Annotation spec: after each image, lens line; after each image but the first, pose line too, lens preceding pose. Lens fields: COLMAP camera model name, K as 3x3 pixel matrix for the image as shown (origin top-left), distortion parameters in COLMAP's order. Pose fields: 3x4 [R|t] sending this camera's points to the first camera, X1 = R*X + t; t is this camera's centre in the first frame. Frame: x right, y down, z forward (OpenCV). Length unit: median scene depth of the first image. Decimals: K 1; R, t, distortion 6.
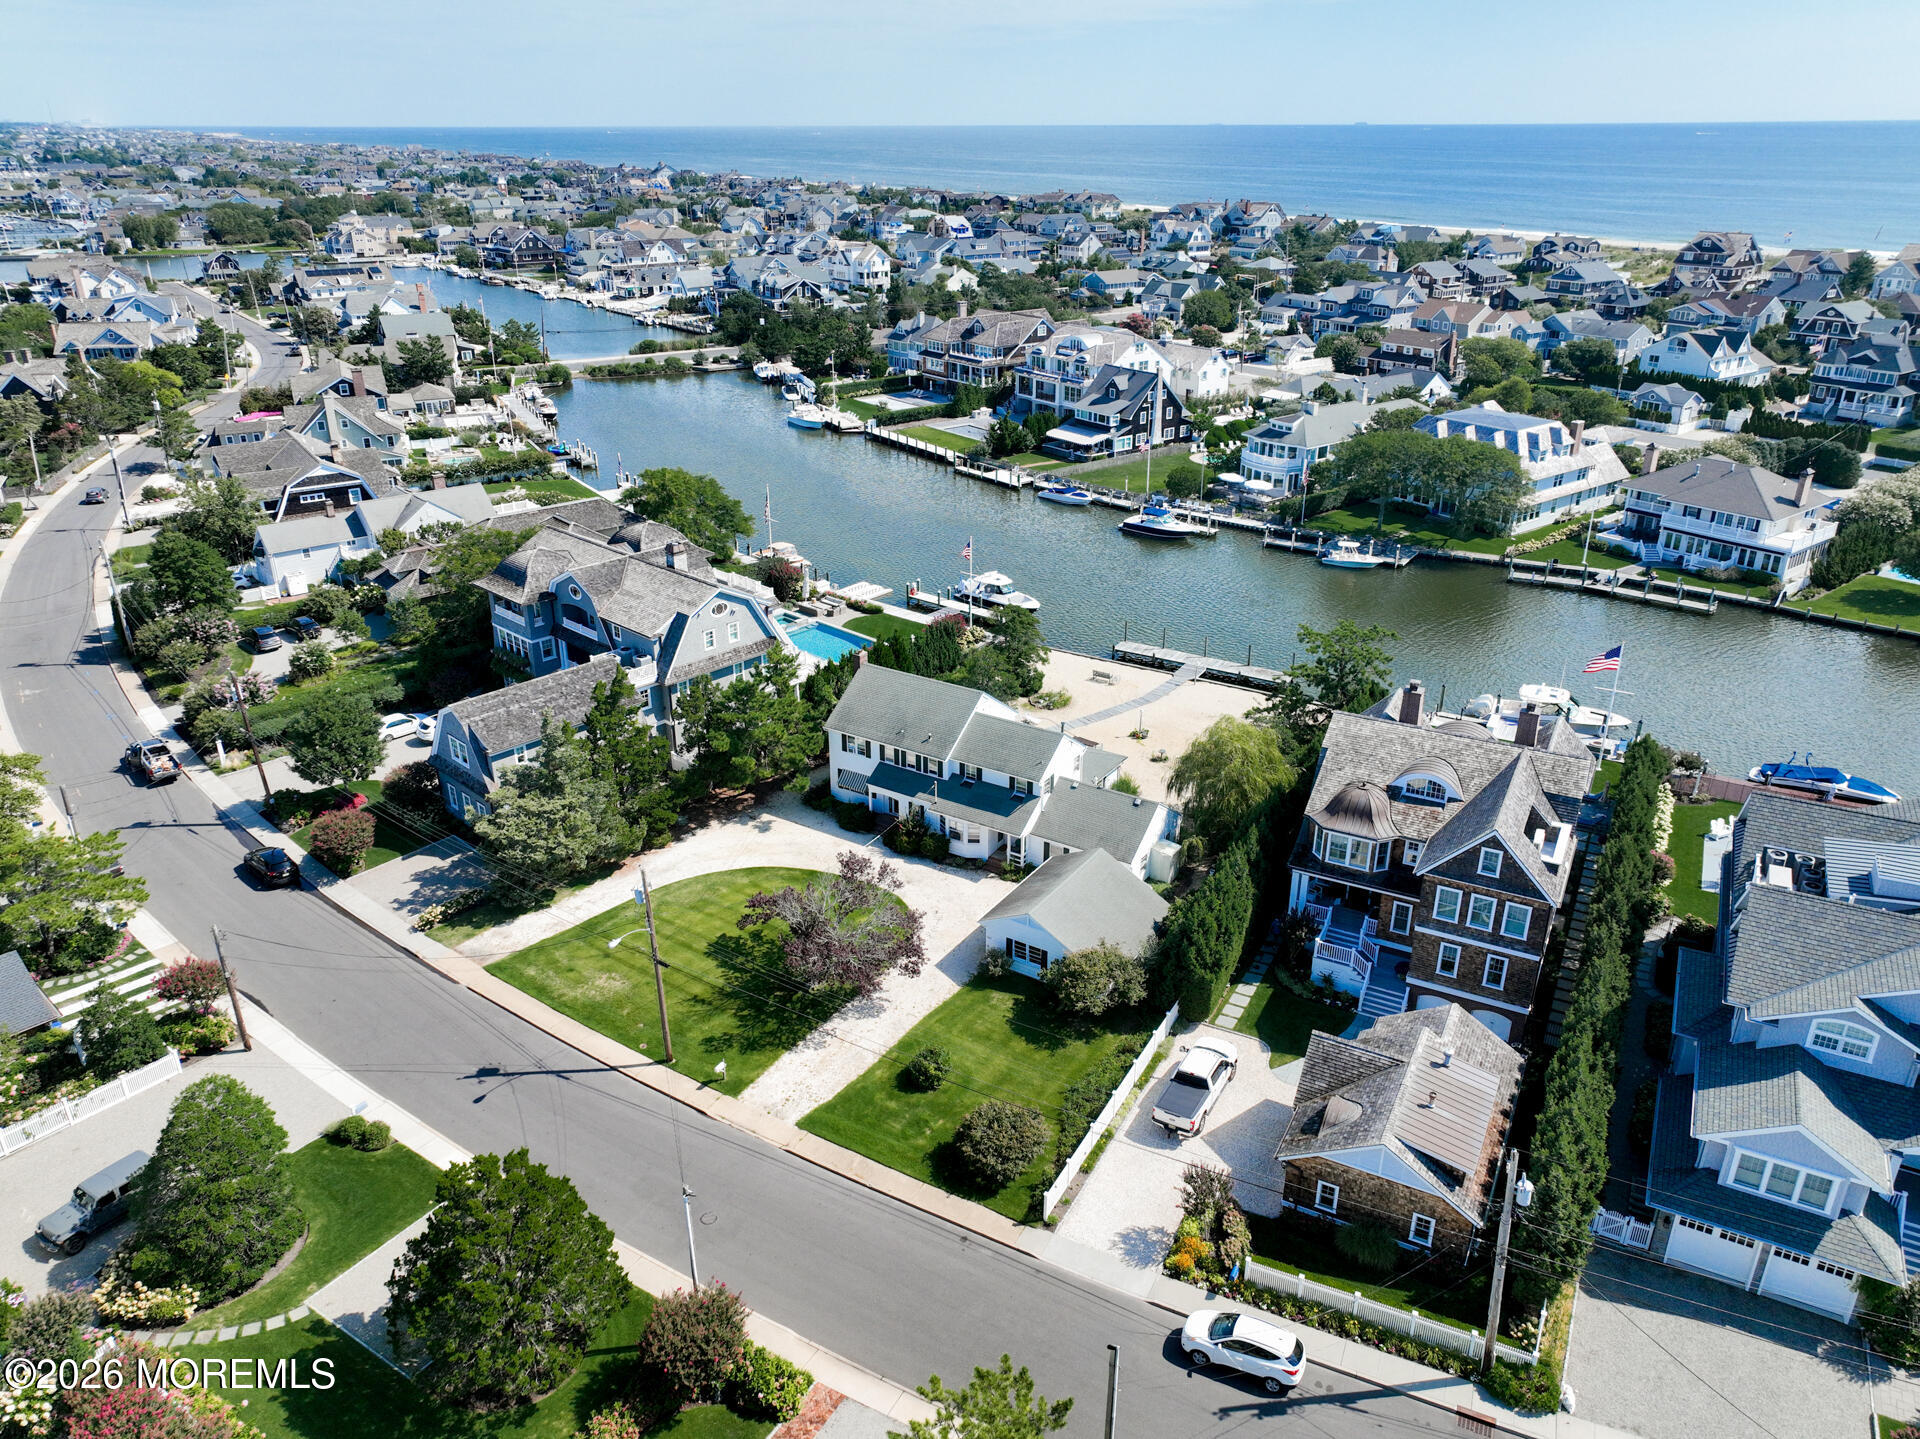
lens RADIAL K [[1348.7, 0, 961.1], [0, 1348.7, 719.2], [0, 0, 1]] dist [0.000057, 0.015884]
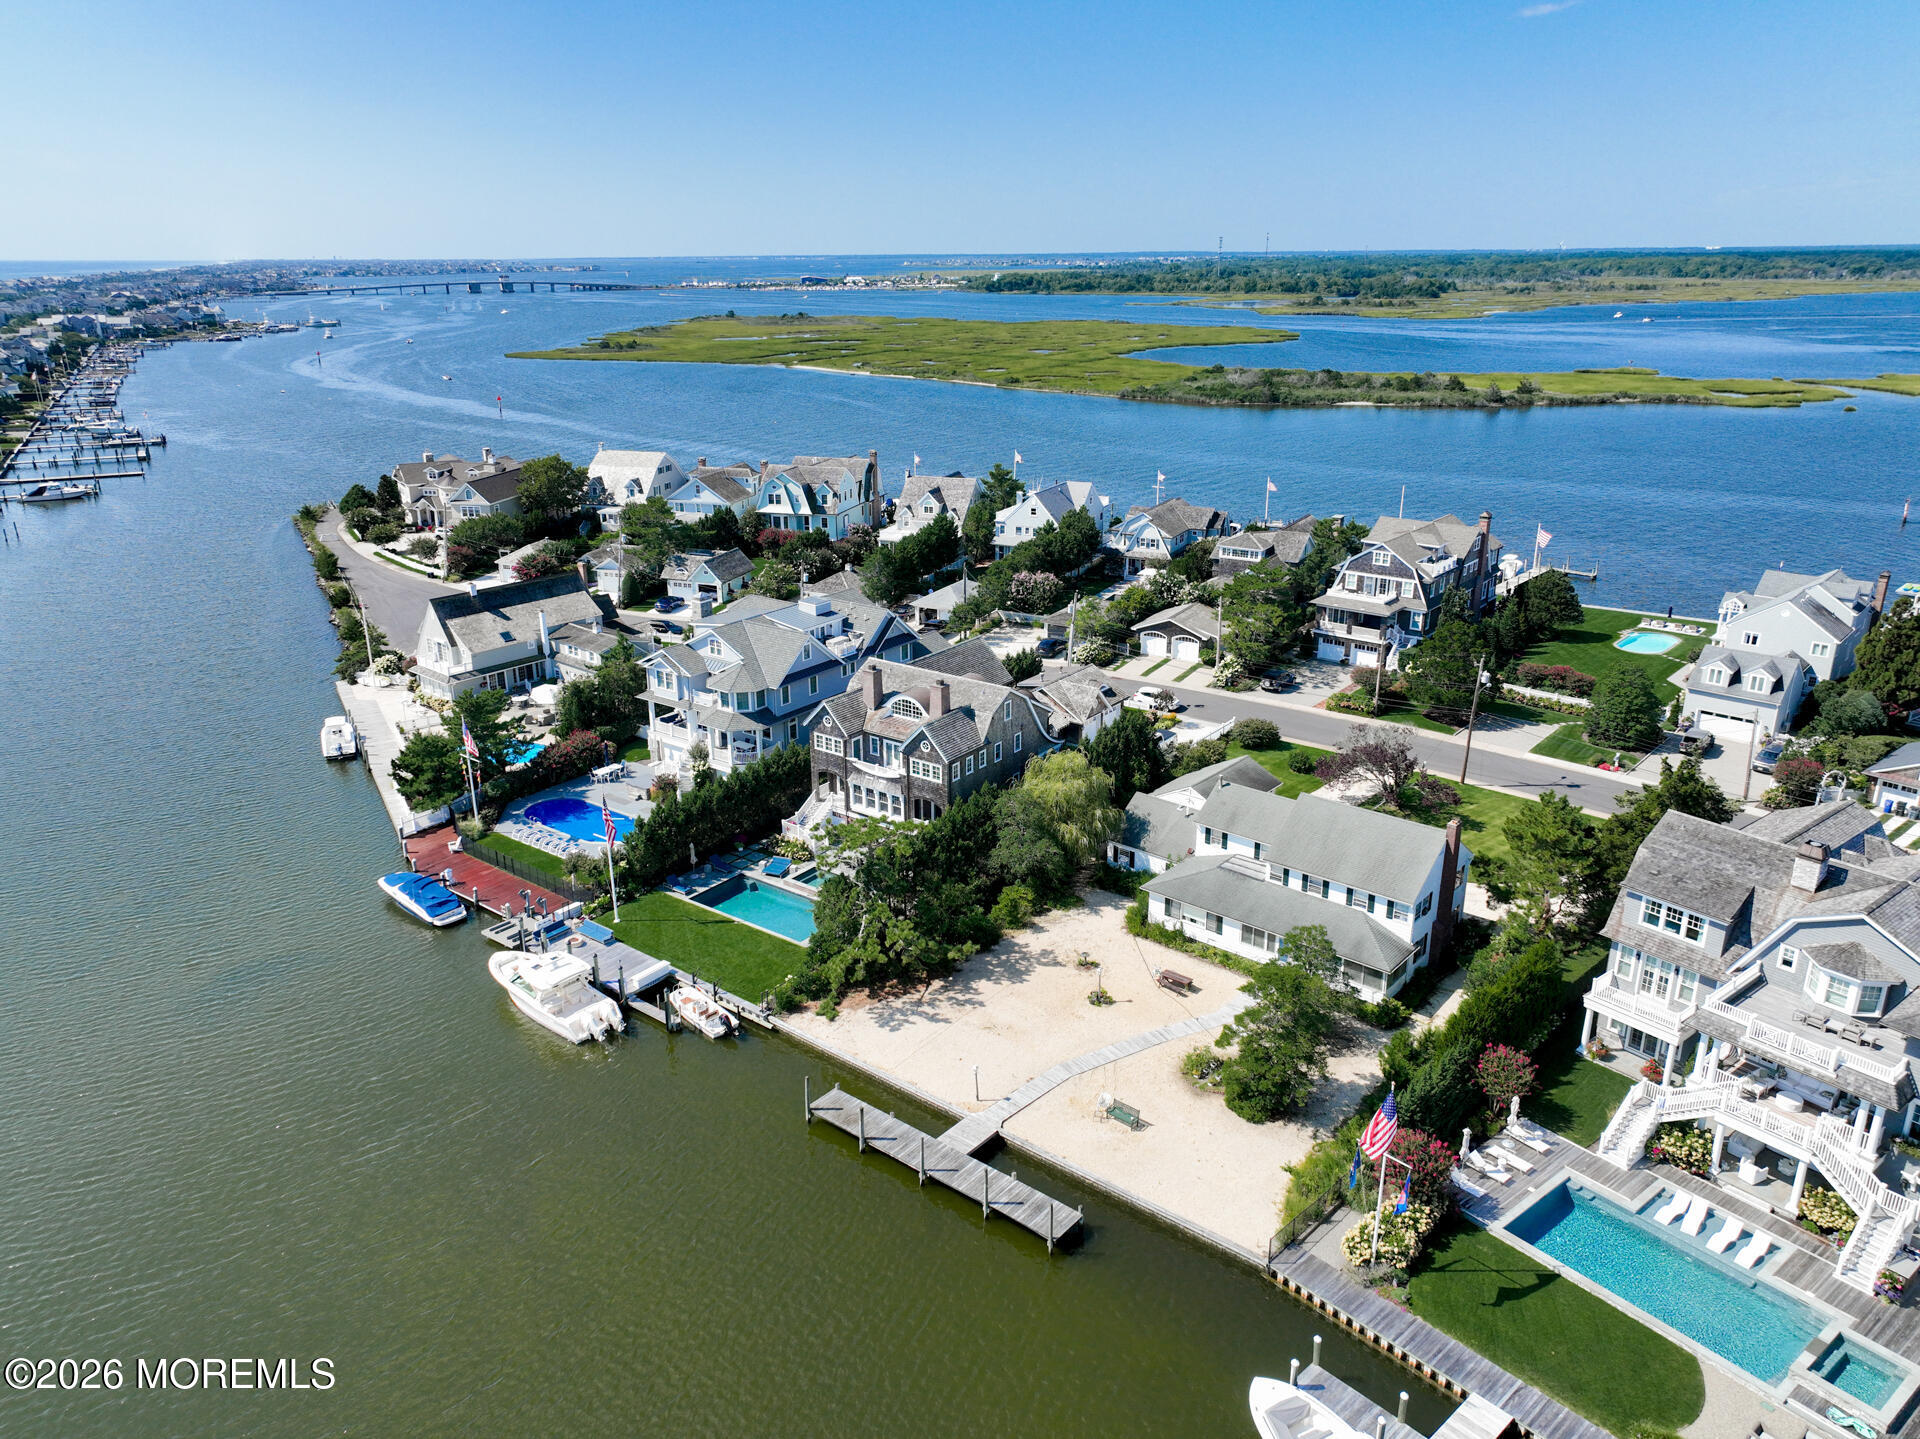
lens RADIAL K [[1348.7, 0, 961.7], [0, 1348.7, 720.5], [0, 0, 1]] dist [0.000057, 0.015884]
pose [[-0.989528, -0.038817, 0.139026, 0.077937], [0.066490, 0.732316, 0.677711, -0.454438], [-0.128117, 0.679858, -0.722066, 1.041430]]
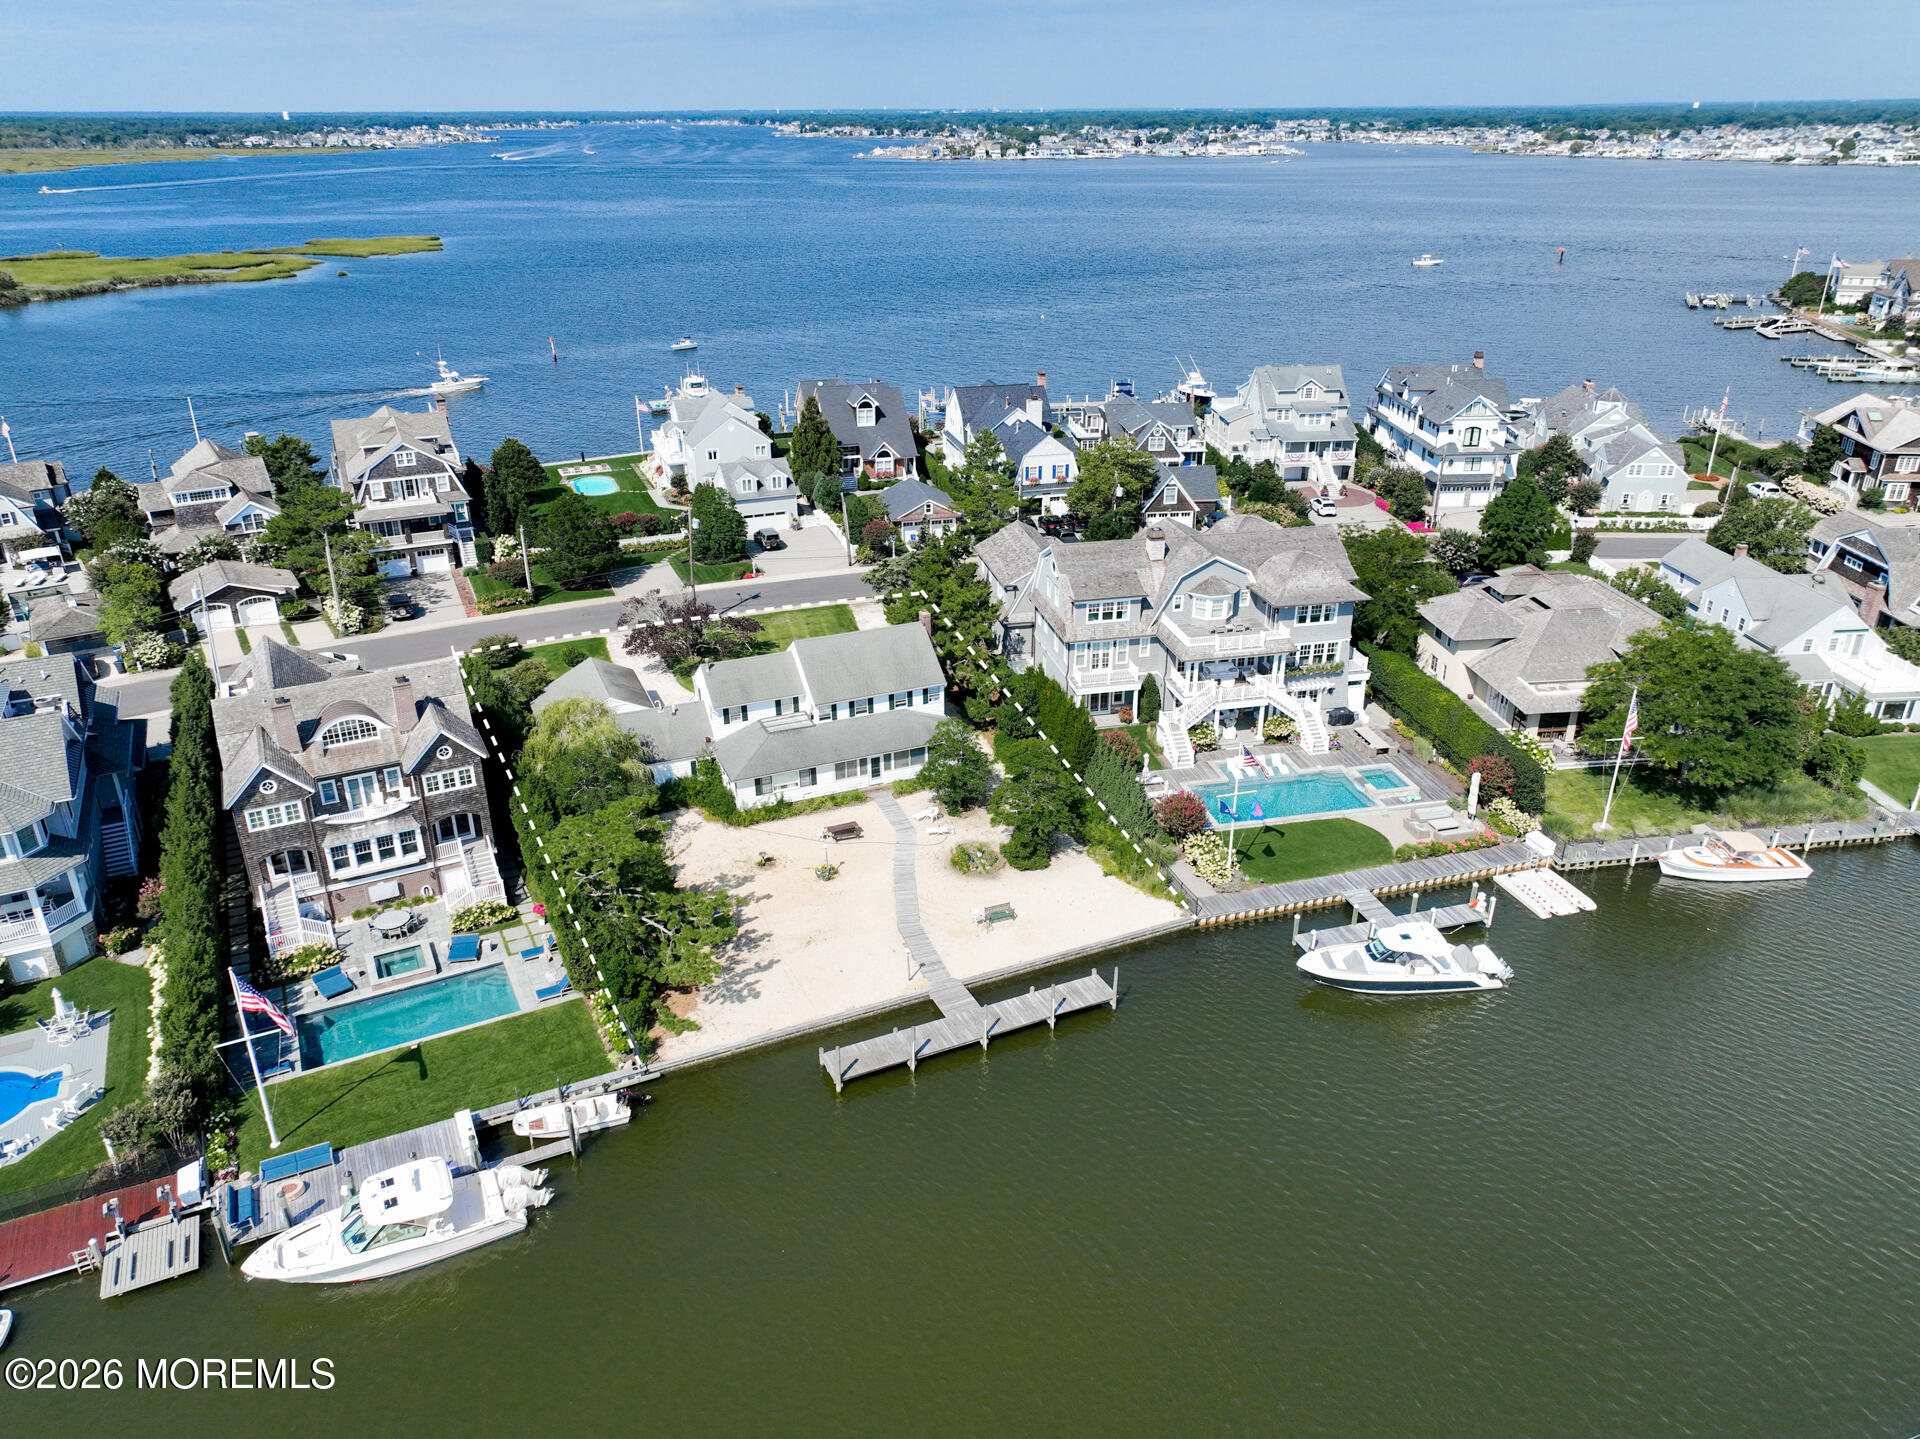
lens RADIAL K [[1348.7, 0, 964.2], [0, 1348.7, 717.5], [0, 0, 1]] dist [0.000057, 0.015884]
pose [[-0.560166, 0.345562, -0.752862, 0.471582], [-0.329298, 0.741052, 0.585154, -0.396988], [0.760117, 0.575699, -0.301319, 0.891516]]
